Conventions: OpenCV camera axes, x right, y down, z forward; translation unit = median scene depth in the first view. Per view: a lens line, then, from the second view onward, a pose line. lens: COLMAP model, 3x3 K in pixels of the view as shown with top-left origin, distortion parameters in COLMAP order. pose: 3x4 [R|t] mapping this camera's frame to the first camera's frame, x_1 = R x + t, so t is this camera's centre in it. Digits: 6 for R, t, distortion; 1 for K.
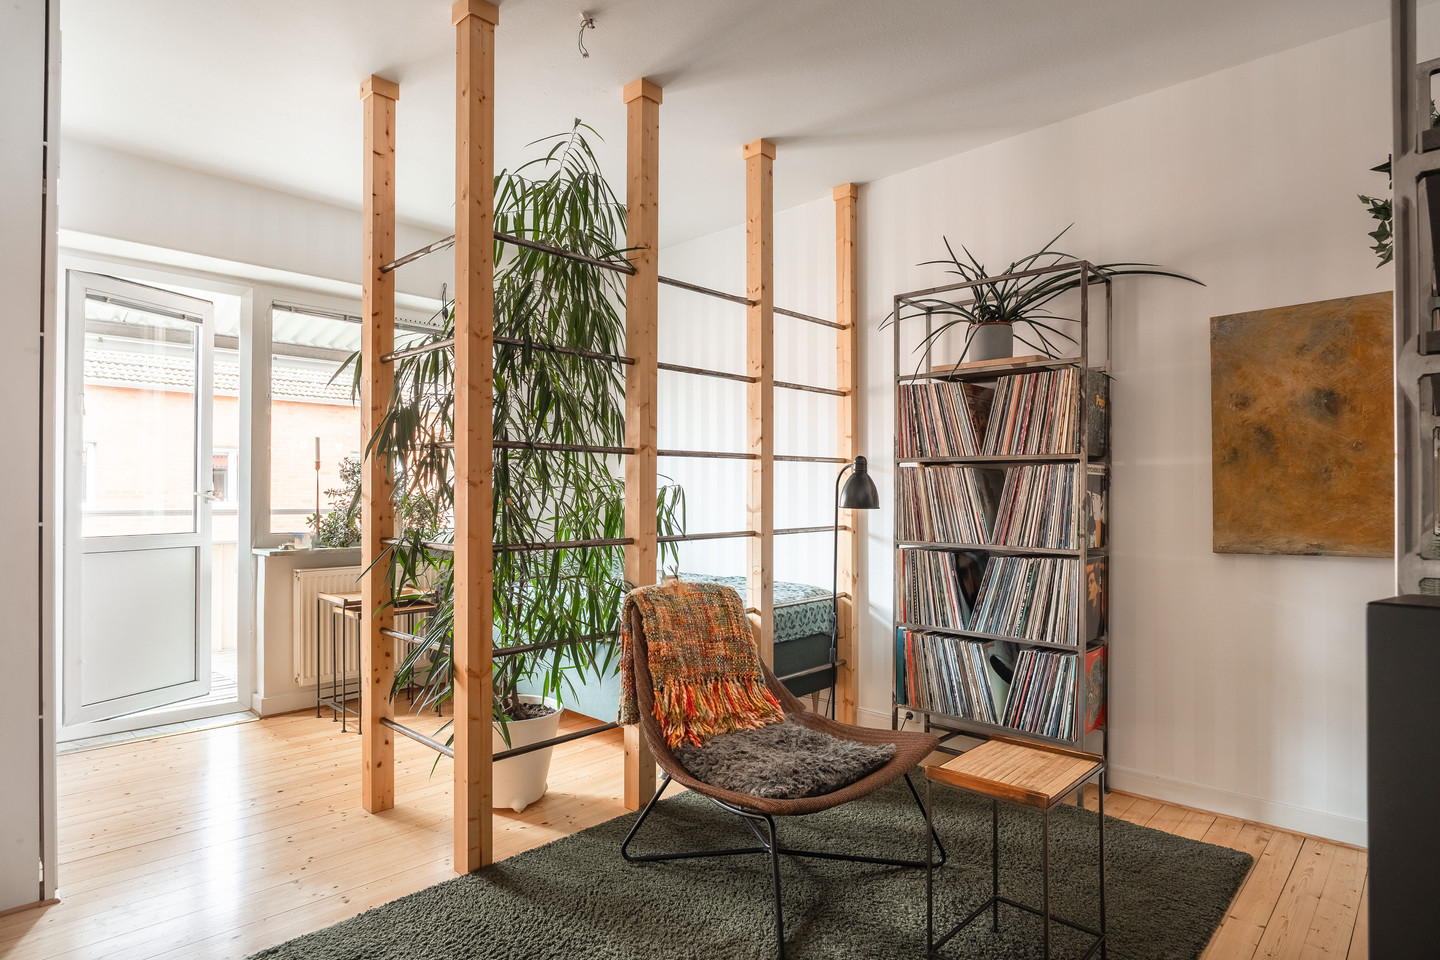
lens RADIAL K [[806.8, 0, 713.3], [0, 806.8, 487.2], [0, 0, 1]] dist [-0.005494, -0.000861]
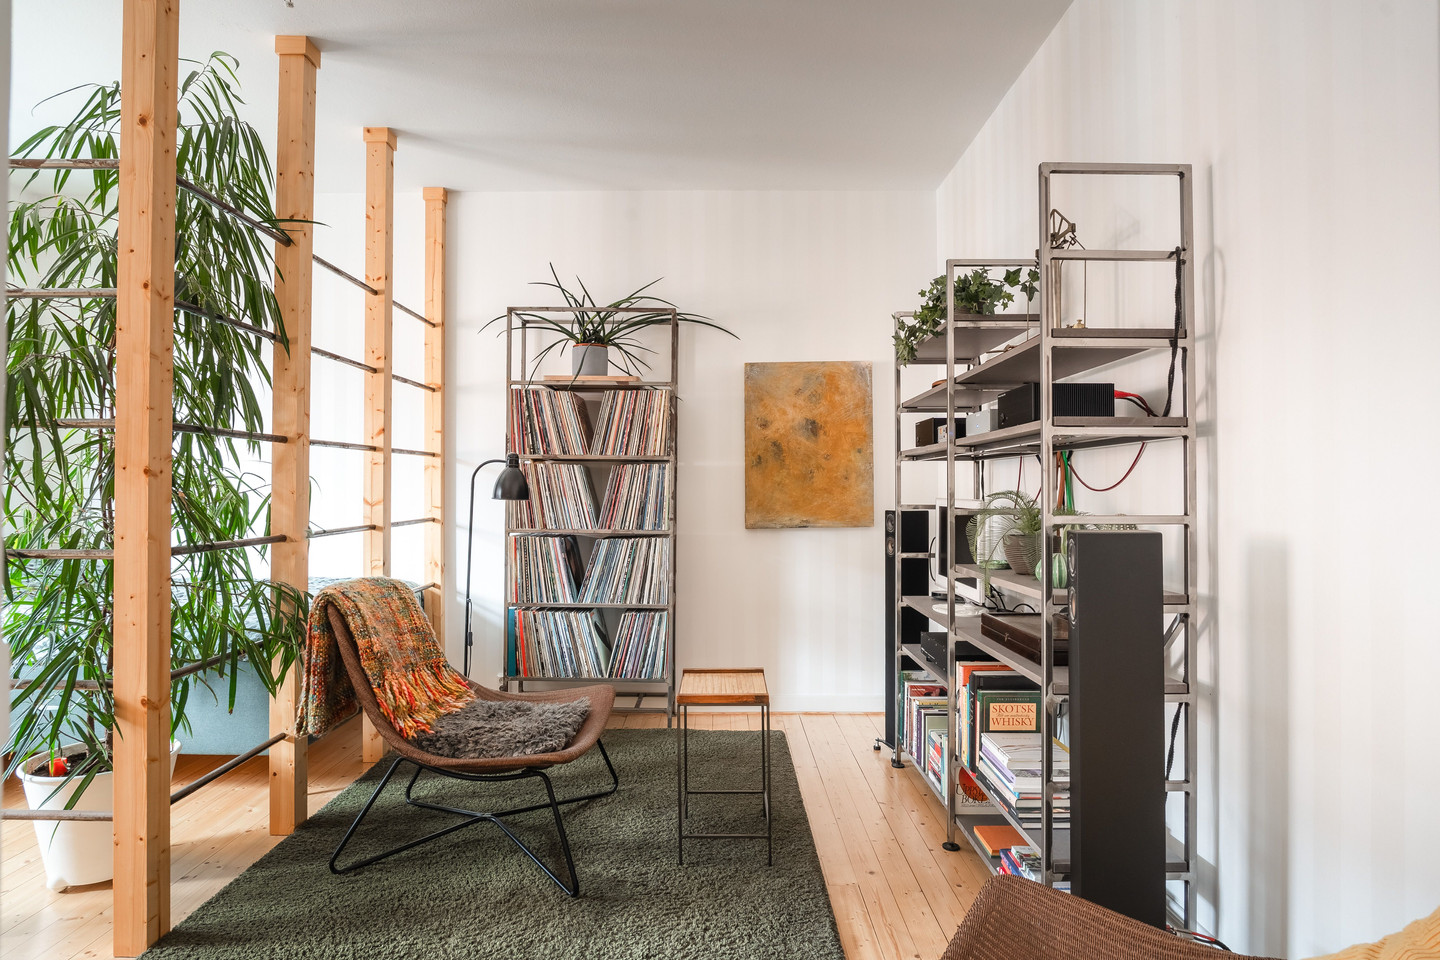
lens RADIAL K [[801.8, 0, 722.4], [0, 801.8, 477.7], [0, 0, 1]] dist [0.003130, 0.000320]
pose [[0.723812, 0.009465, 0.689933, -0.361908], [-0.006872, 0.999955, -0.006510, 0.000930], [-0.689963, -0.000029, 0.723844, 0.004811]]
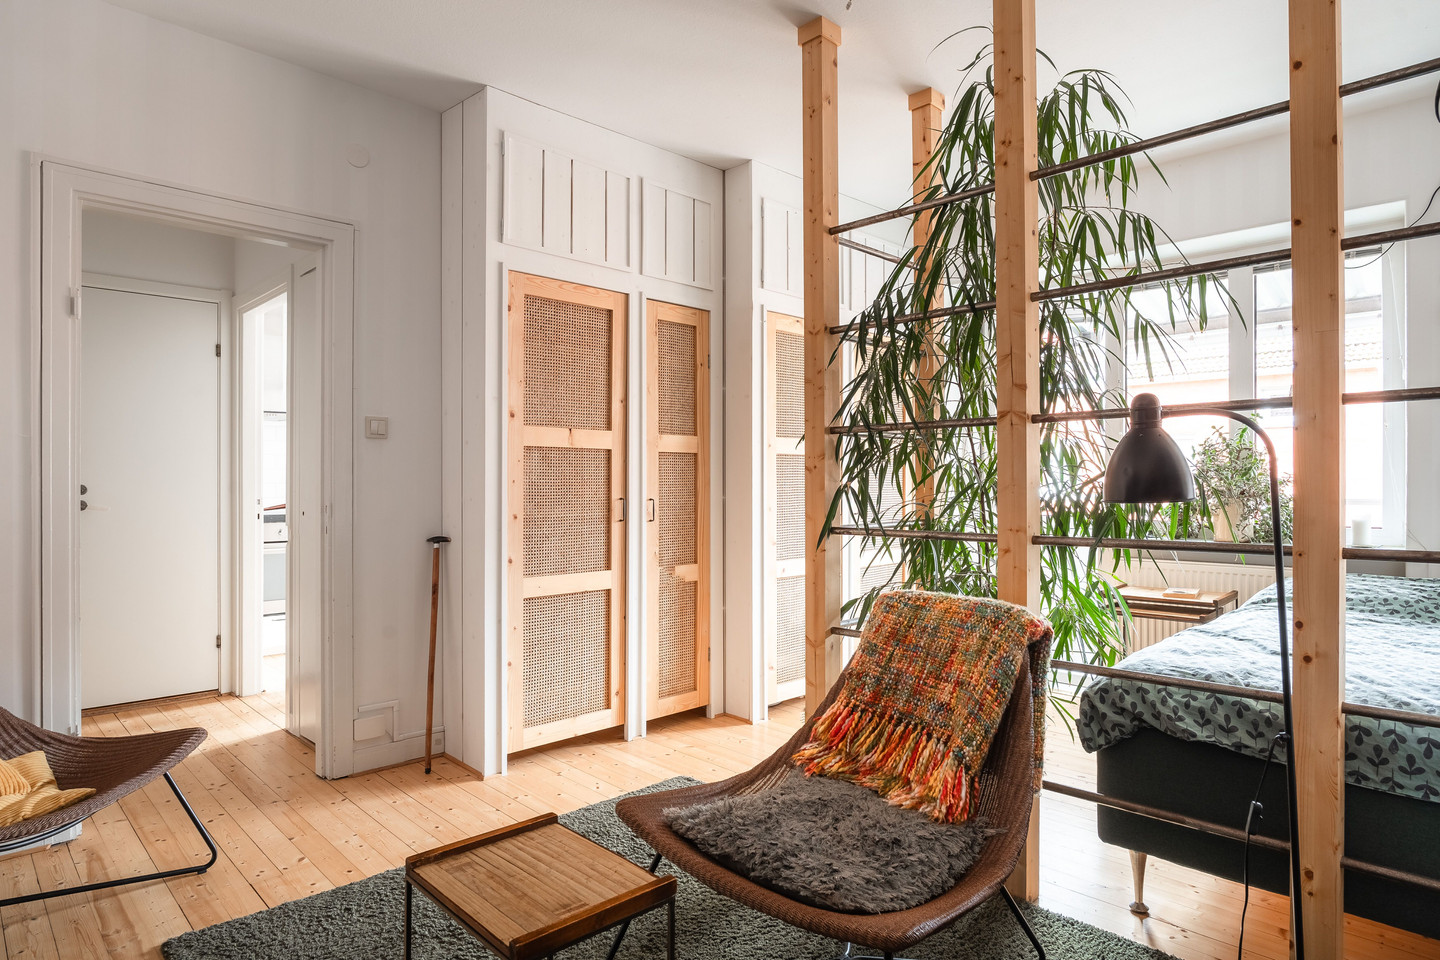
lens RADIAL K [[806.8, 0, 713.3], [0, 806.8, 487.2], [0, 0, 1]] dist [-0.005494, -0.000861]
pose [[-0.037395, 0.003163, -0.999296, 0.660872], [0.009594, 0.999950, 0.002806, 0.013060], [0.999254, -0.009483, -0.037424, 0.744022]]
